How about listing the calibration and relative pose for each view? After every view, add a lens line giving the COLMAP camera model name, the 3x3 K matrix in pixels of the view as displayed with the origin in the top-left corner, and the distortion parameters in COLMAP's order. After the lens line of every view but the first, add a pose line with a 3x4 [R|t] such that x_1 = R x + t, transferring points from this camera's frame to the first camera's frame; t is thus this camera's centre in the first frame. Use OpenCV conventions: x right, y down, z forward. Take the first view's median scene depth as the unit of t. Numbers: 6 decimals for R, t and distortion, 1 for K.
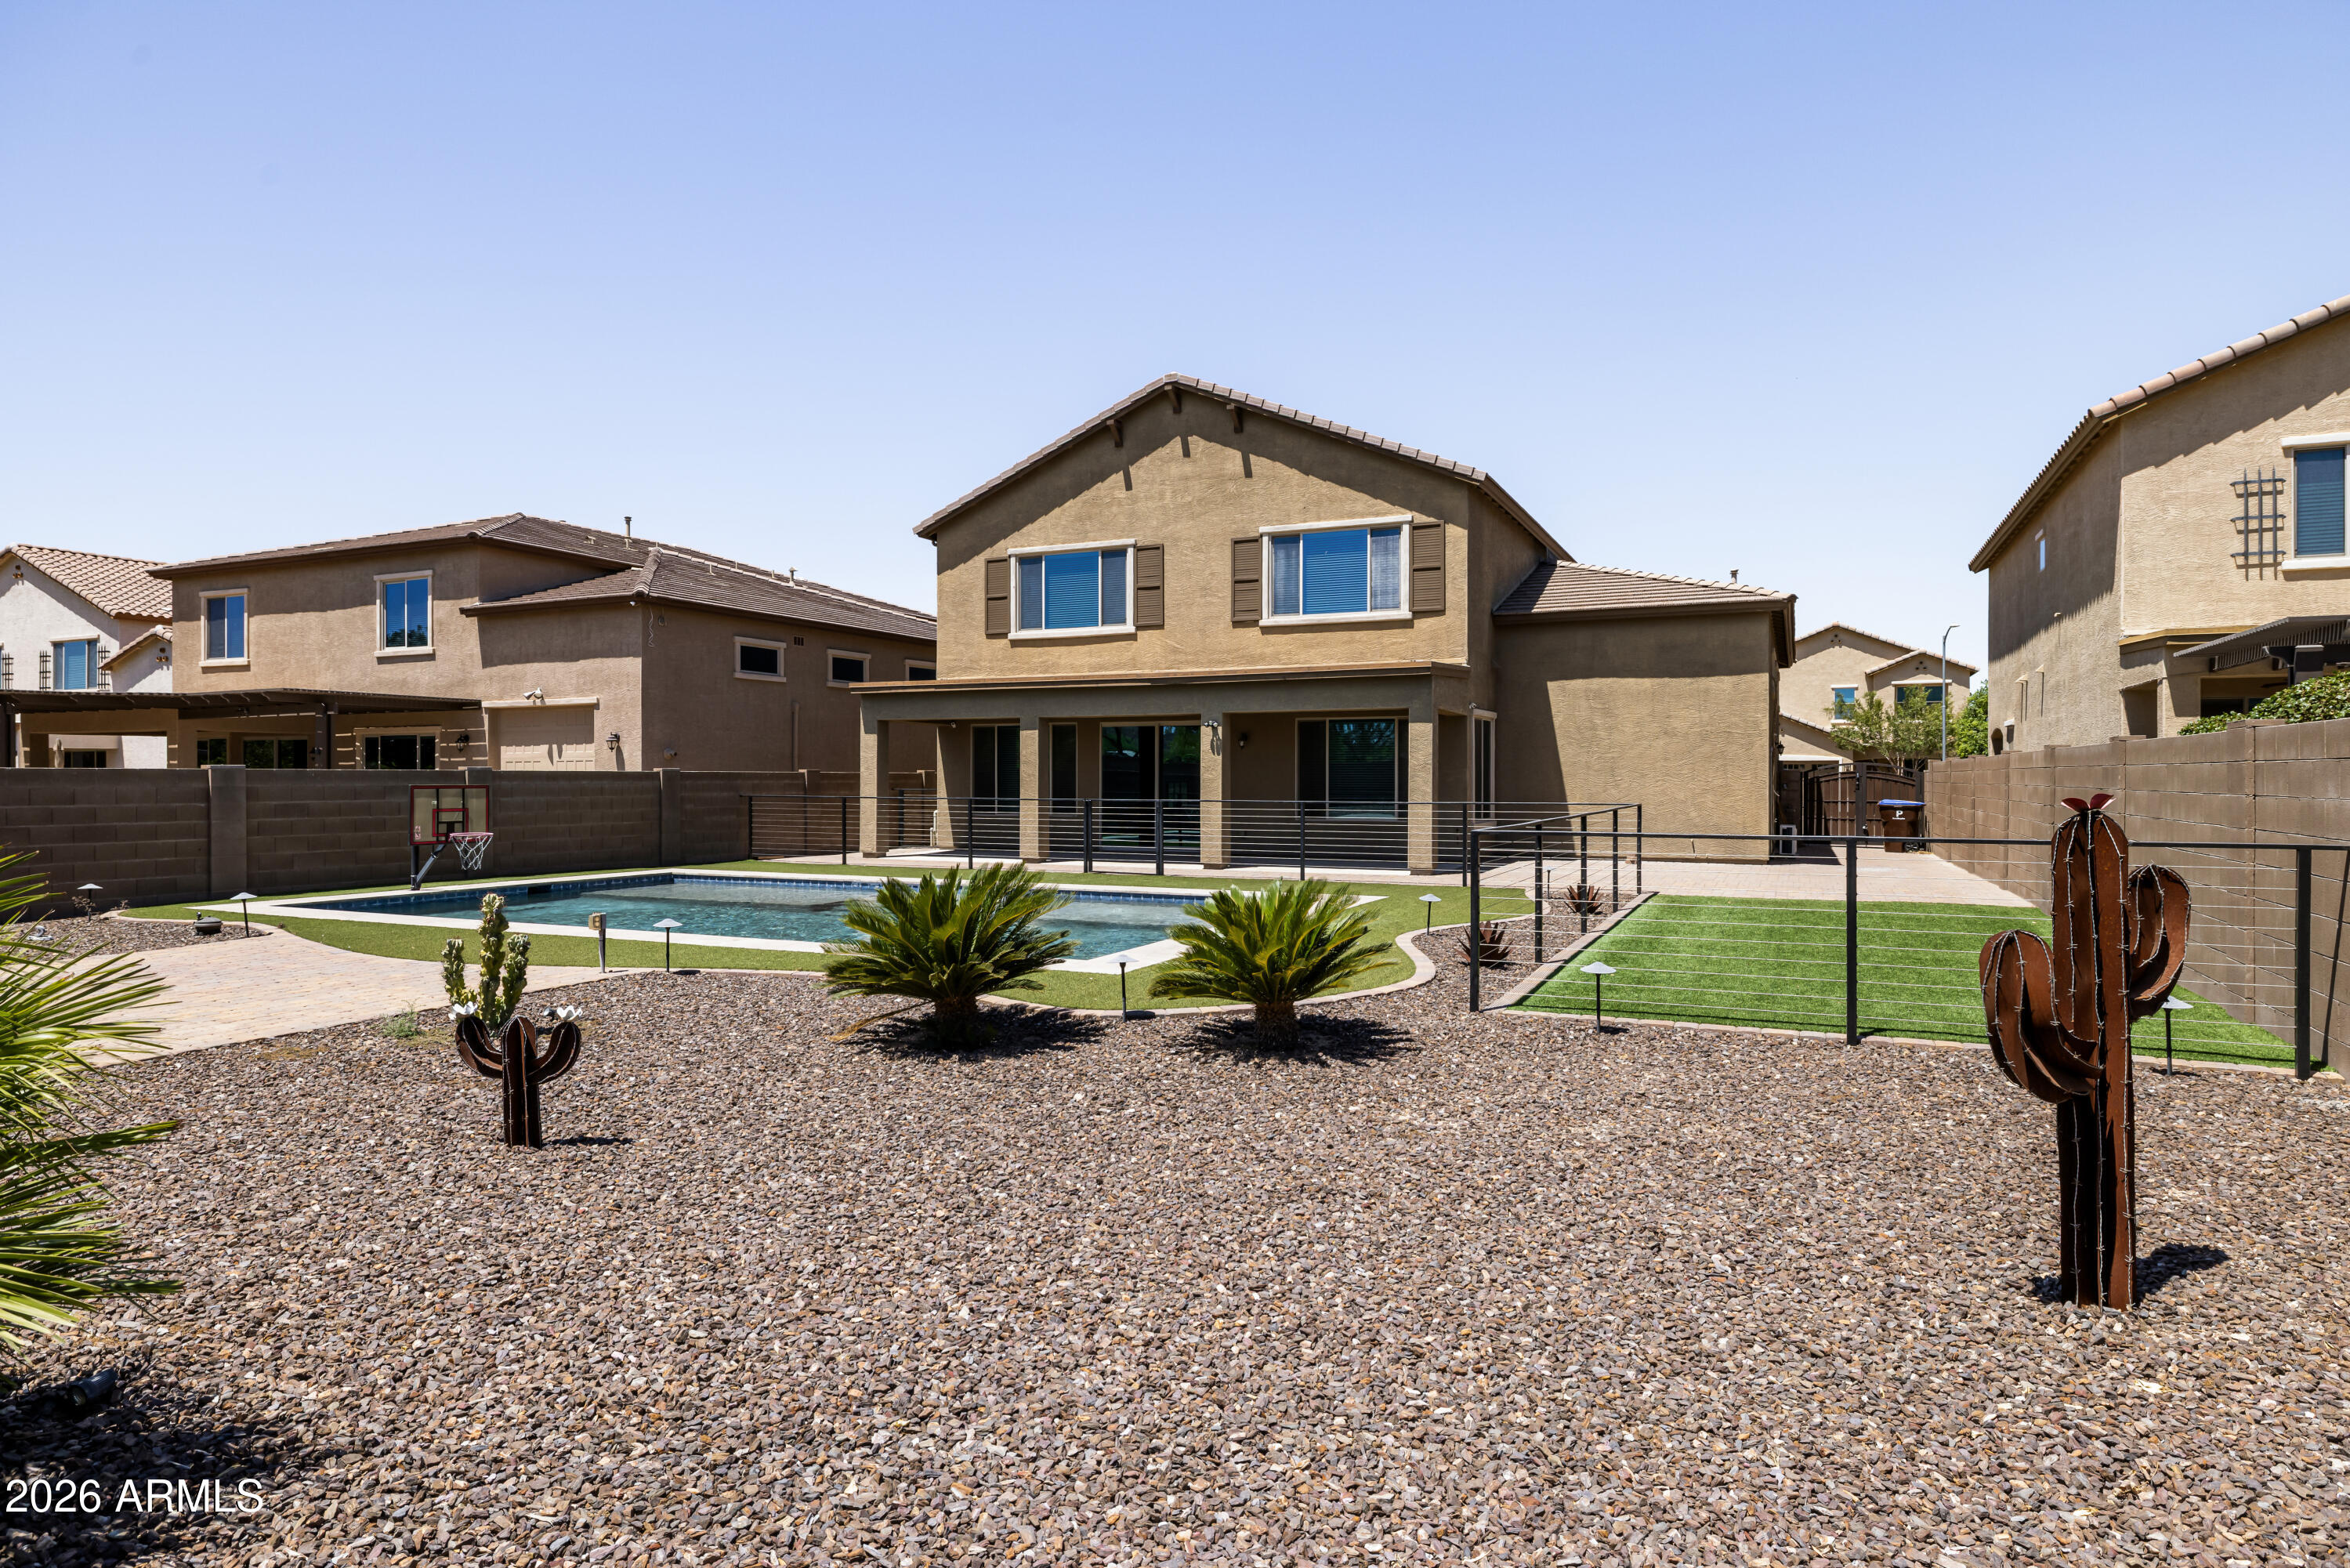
lens RADIAL K [[1346.5, 0, 1175.0], [0, 1346.5, 784.0], [0, 0, 1]] dist [0.003775, -0.001885]
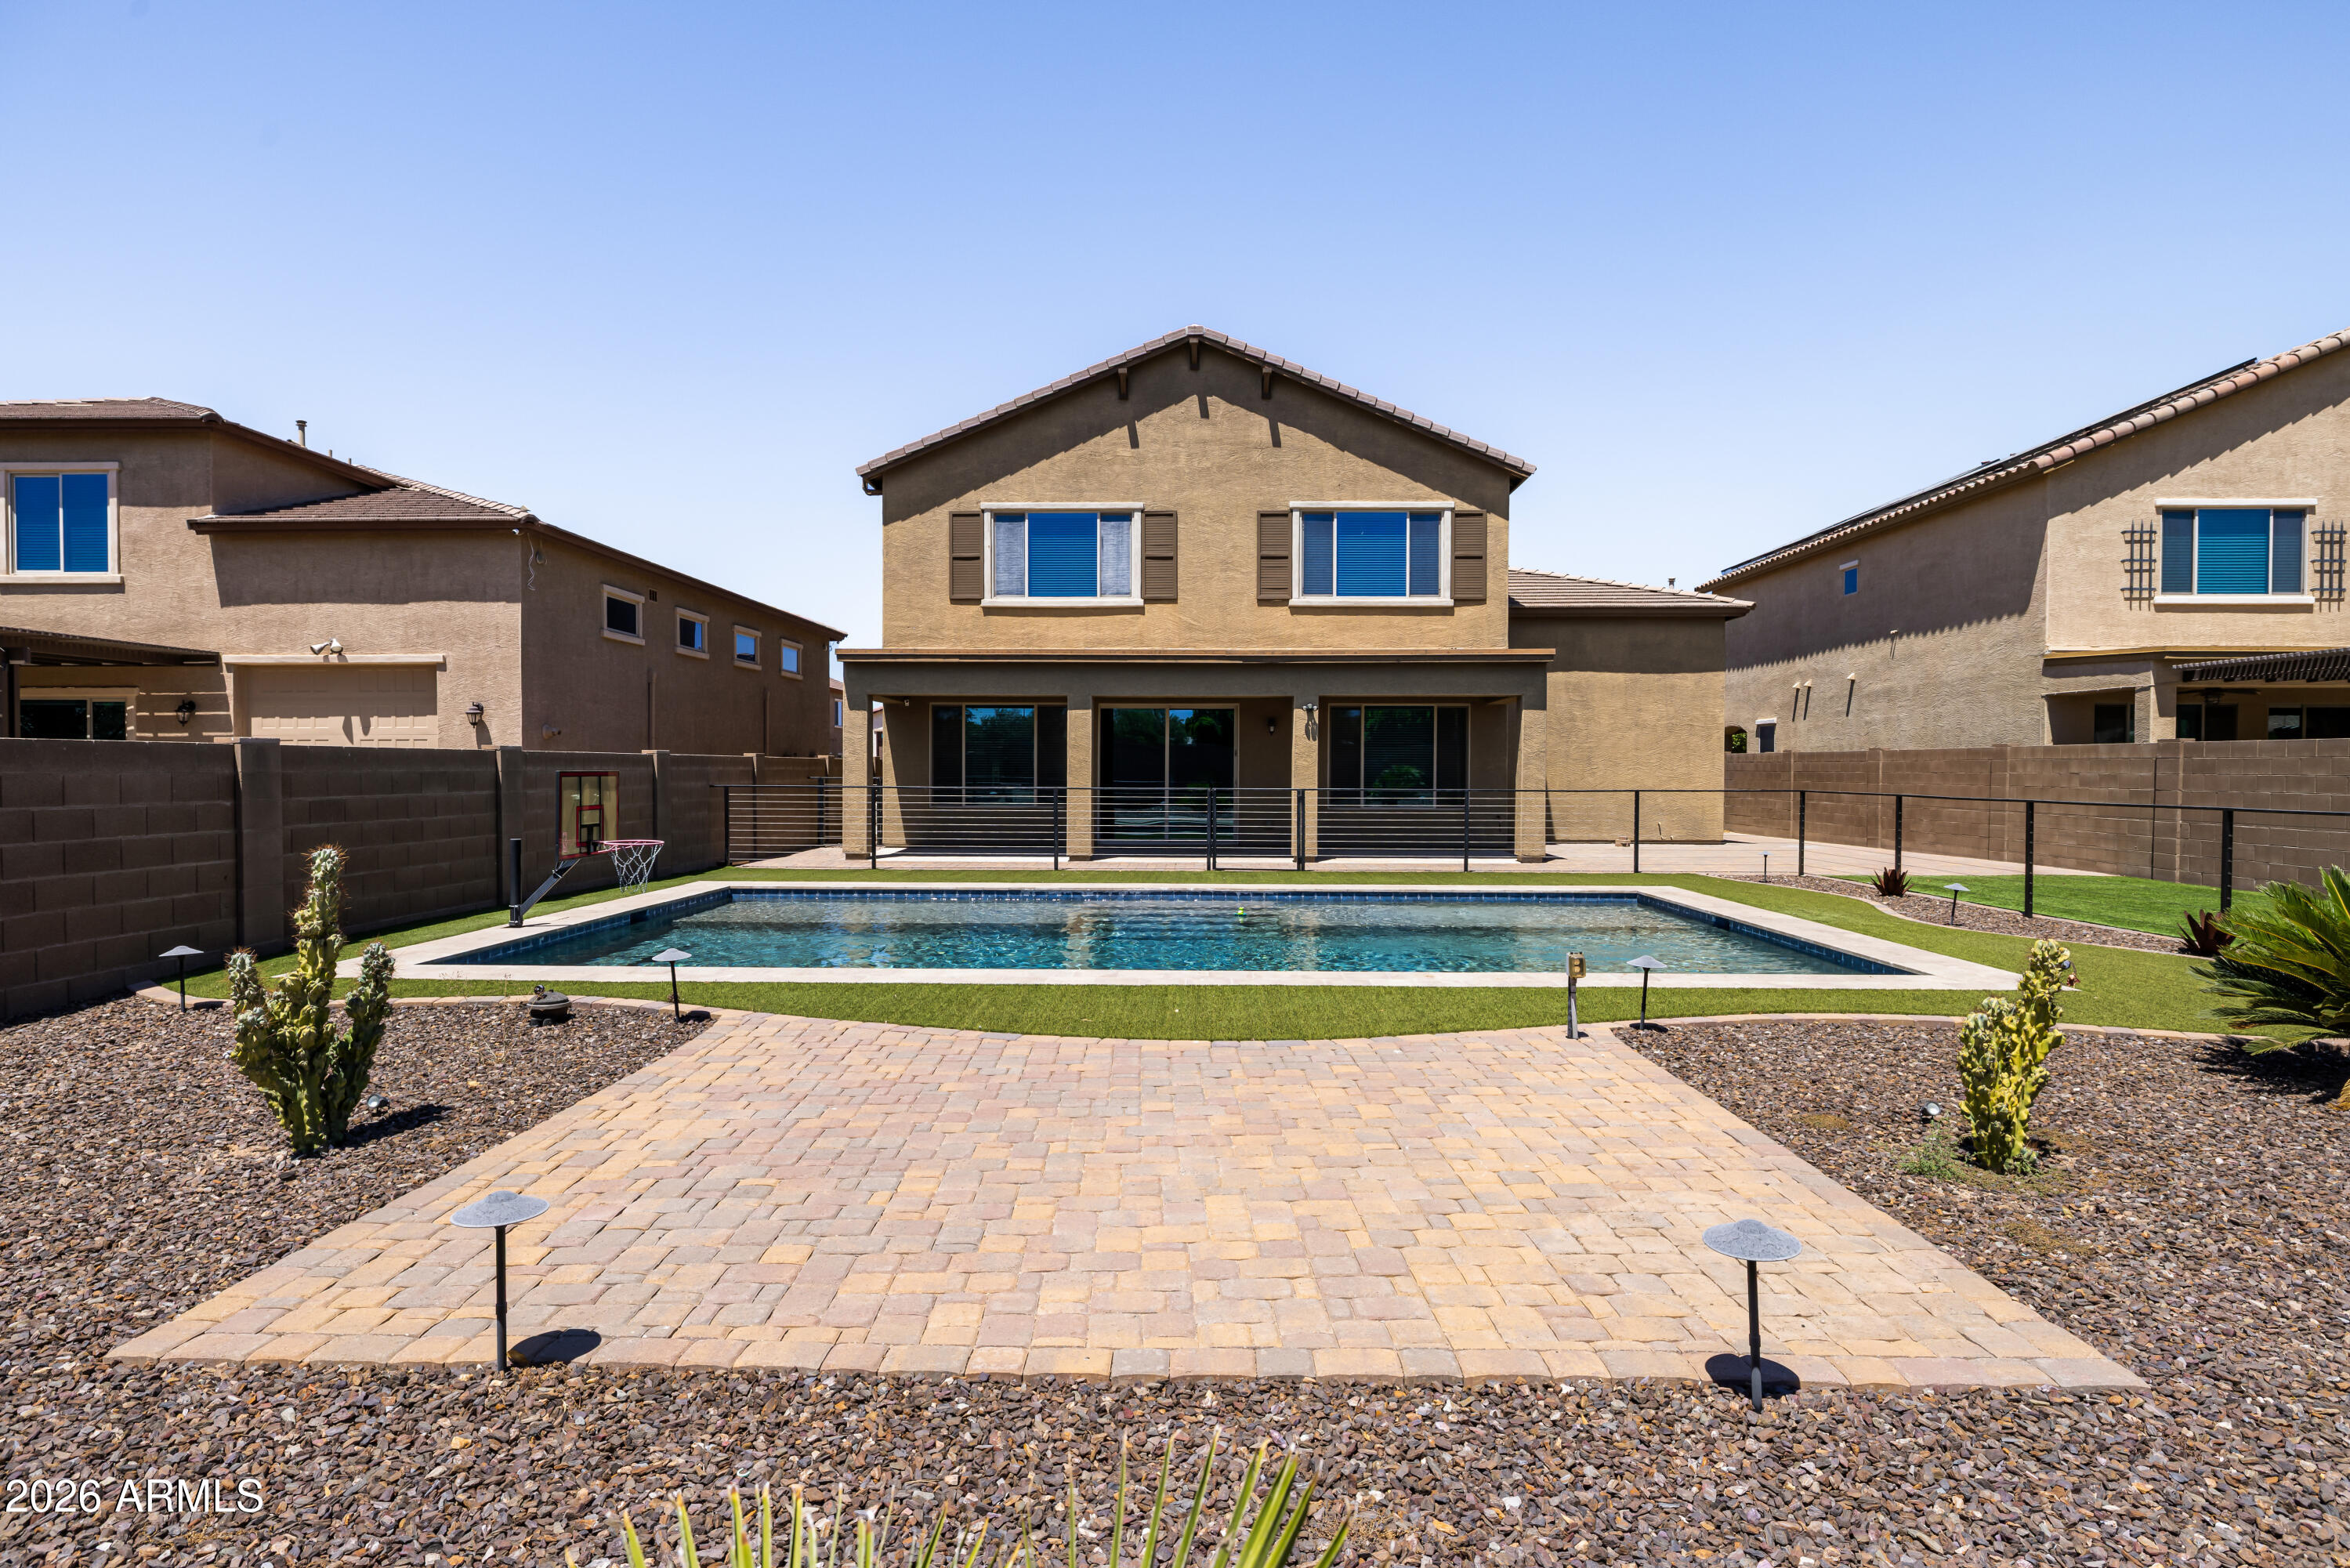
lens RADIAL K [[1281.7, 0, 1176.9], [0, 1281.7, 798.5], [0, 0, 1]] dist [-0.000857, 0.000493]
pose [[0.913346, -0.007413, 0.407116, -0.376069], [-0.000764, 0.999801, 0.019918, 0.001019], [-0.407183, -0.018503, 0.913159, 0.200907]]
